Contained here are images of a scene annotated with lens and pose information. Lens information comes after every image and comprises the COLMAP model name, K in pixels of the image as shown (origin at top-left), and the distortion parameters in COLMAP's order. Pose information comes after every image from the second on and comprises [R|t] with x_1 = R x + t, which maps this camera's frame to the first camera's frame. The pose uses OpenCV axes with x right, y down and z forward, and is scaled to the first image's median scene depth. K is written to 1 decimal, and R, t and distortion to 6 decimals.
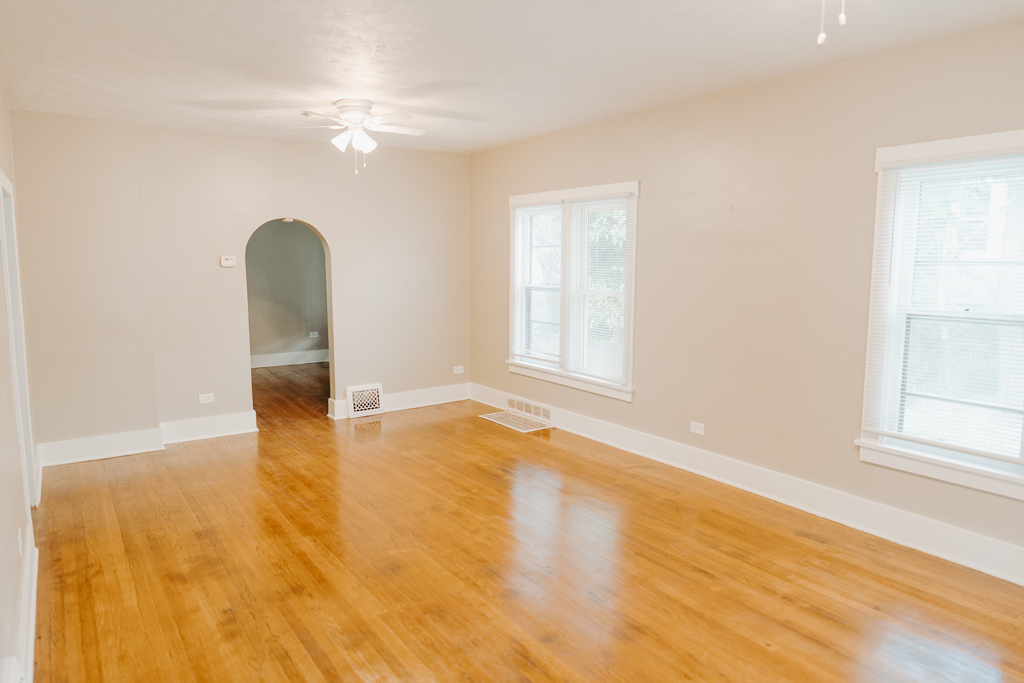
lens RADIAL K [[698.3, 0, 512.0], [0, 698.3, 341.5], [0, 0, 1]] dist [0.002830, 0.002608]
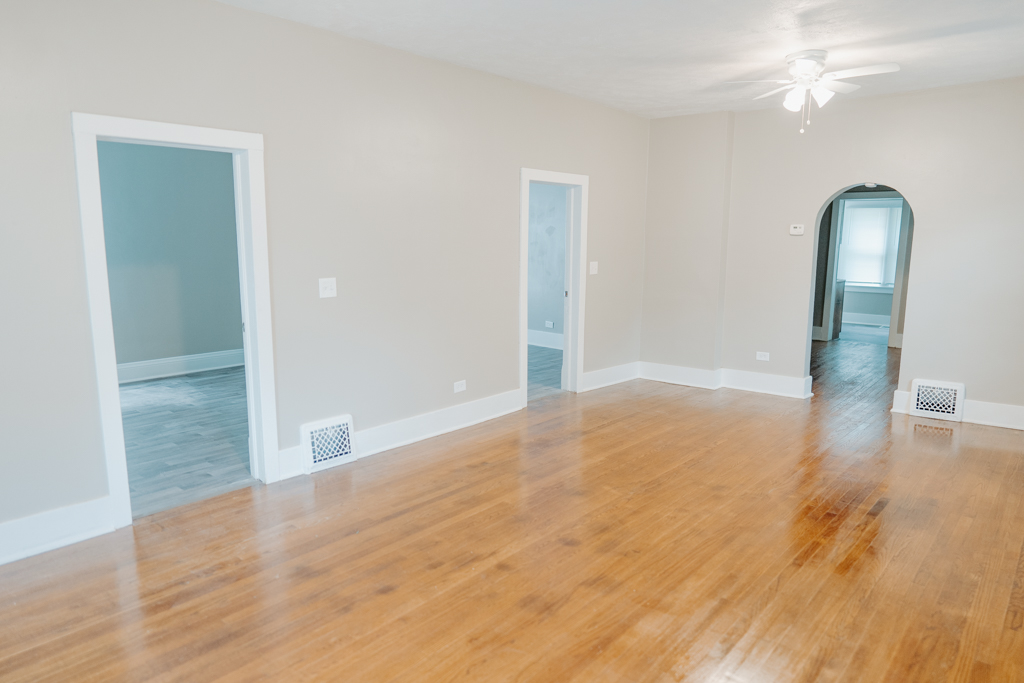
lens RADIAL K [[698.3, 0, 512.0], [0, 698.3, 341.5], [0, 0, 1]] dist [0.002830, 0.002608]
pose [[0.243205, 0.149480, -0.958388, 0.707394], [-0.118322, 0.985247, 0.123643, -0.041551], [0.962731, 0.083328, 0.257304, 0.468807]]
